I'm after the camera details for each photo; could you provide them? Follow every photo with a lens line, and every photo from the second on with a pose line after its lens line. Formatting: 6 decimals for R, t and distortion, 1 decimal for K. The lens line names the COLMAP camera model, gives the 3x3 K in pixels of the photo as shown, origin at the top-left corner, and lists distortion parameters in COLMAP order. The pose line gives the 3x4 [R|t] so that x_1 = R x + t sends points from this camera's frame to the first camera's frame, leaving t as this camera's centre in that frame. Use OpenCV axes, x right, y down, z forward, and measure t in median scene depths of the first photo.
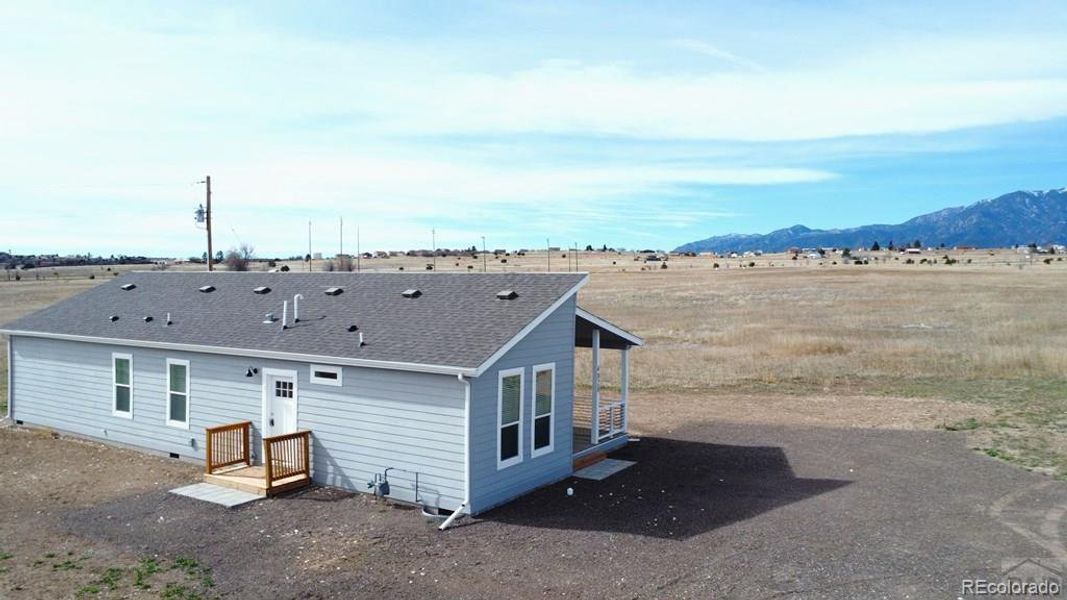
lens RADIAL K [[795.8, 0, 533.5], [0, 795.8, 300.0], [0, 0, 1]] dist [-0.027050, 0.002379]
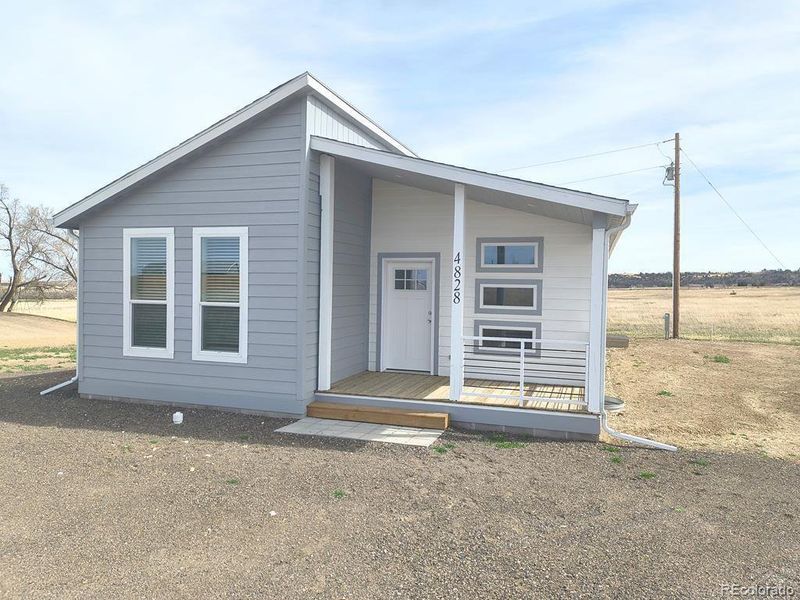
lens RADIAL K [[580.2, 0, 400.0], [0, 580.2, 300.0], [0, 0, 1]] dist [0.049382, -0.003537]
pose [[0.230573, 0.017032, -0.972906, 0.111583], [-0.030047, 0.999495, 0.010377, 0.027531], [0.972591, 0.026841, 0.230968, 0.215339]]
